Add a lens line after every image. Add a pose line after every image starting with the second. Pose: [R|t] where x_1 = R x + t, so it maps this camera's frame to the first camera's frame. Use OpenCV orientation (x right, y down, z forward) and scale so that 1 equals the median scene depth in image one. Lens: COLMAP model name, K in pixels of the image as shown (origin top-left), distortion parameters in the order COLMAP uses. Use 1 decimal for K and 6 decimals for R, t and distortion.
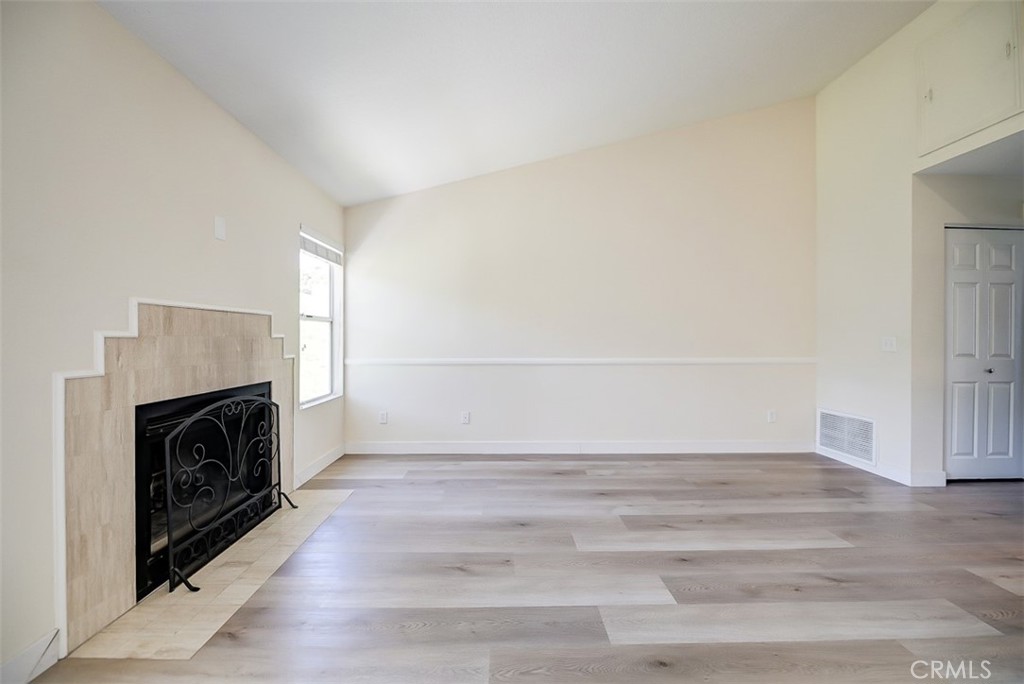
lens RADIAL K [[421.2, 0, 512.0], [0, 421.2, 342.0], [0, 0, 1]] dist [-0.014134, -0.000249]
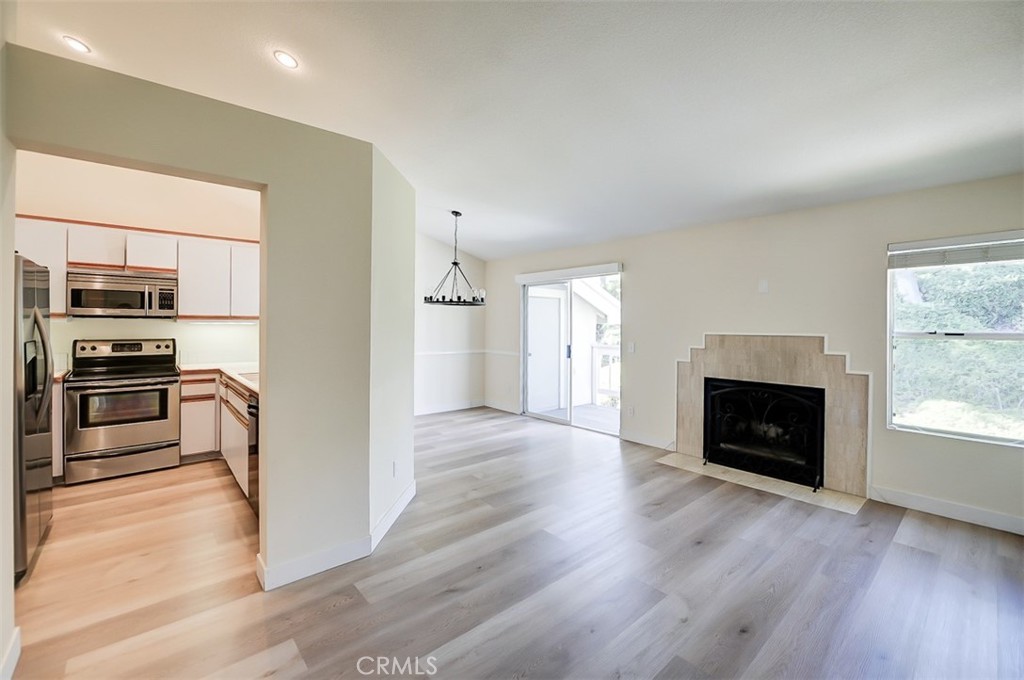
lens RADIAL K [[417.0, 0, 518.2], [0, 417.0, 322.3], [0, 0, 1]] dist [0.001570, 0.000071]
pose [[-0.764877, -0.007218, -0.644136, 1.462351], [-0.008888, 0.999960, -0.000650, -0.150751], [0.644115, 0.005228, -0.764911, 2.106413]]
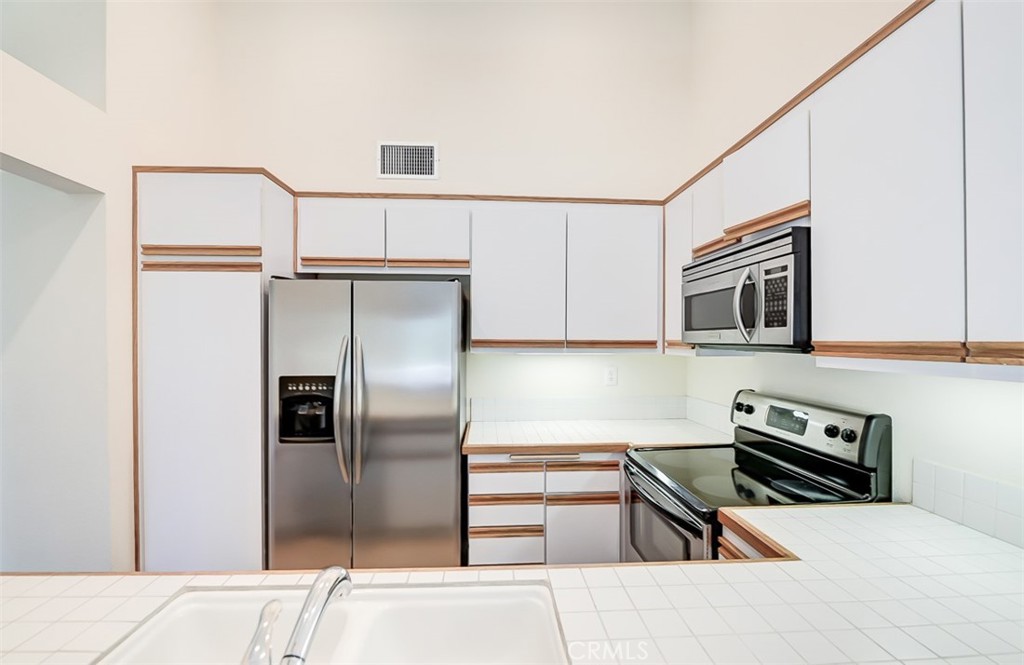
lens RADIAL K [[421.9, 0, 512.0], [0, 421.9, 332.5], [0, 0, 1]] dist [0.000954, 0.000248]
pose [[-0.032072, 0.009513, 0.999440, 0.668602], [0.000239, 0.999955, -0.009511, -0.186241], [-0.999486, -0.000066, -0.032073, -0.357149]]
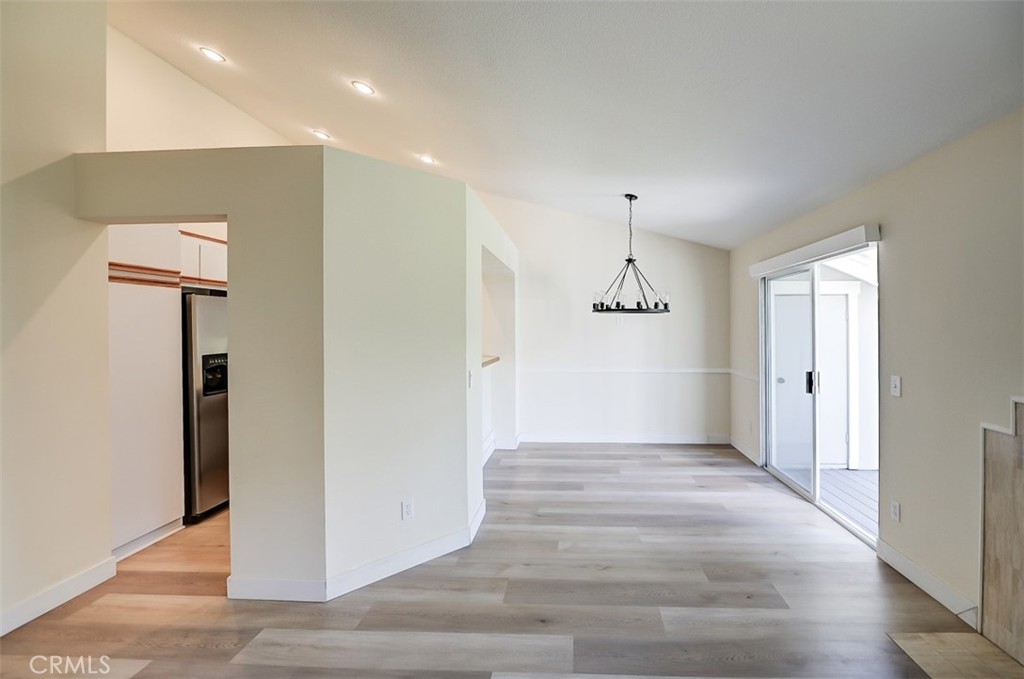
lens RADIAL K [[433.4, 0, 564.1], [0, 433.4, 325.2], [0, 0, 1]] dist [-0.007389, -0.000293]
pose [[-0.998822, 0.003992, 0.048351, 0.167822], [0.003982, 0.999992, -0.000306, -0.203008], [-0.048352, -0.000113, -0.998830, 1.993189]]
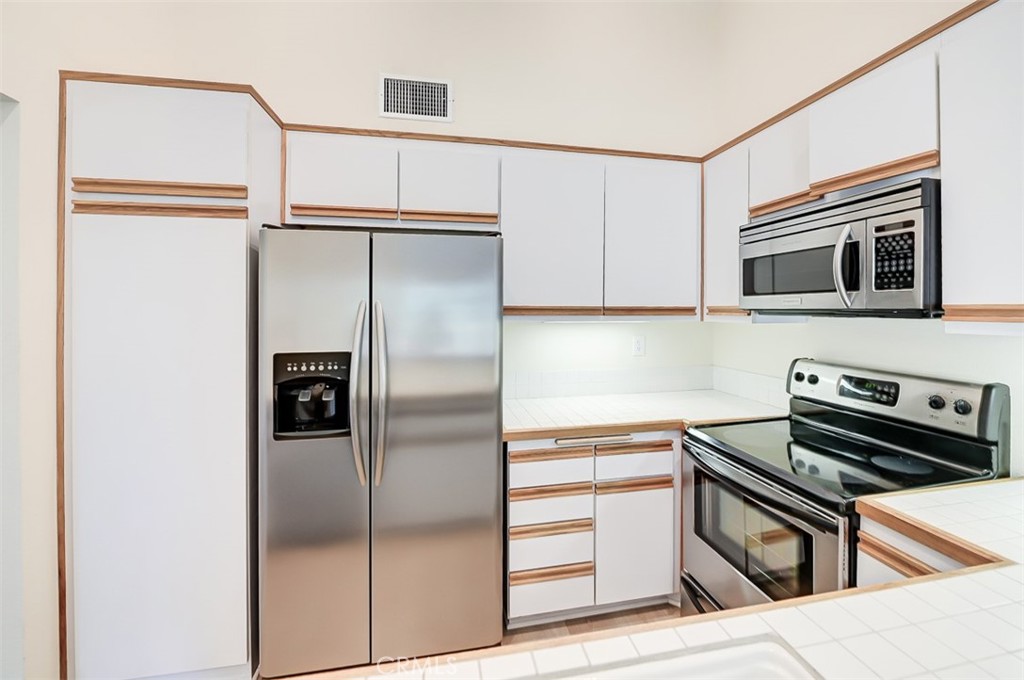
lens RADIAL K [[419.2, 0, 519.5], [0, 419.2, 298.7], [0, 0, 1]] dist [-0.001877, -0.000407]
pose [[-0.179052, 0.017519, 0.983684, 0.866601], [0.003087, 0.999847, -0.017244, -0.177744], [-0.983835, -0.000051, -0.179078, -0.120612]]
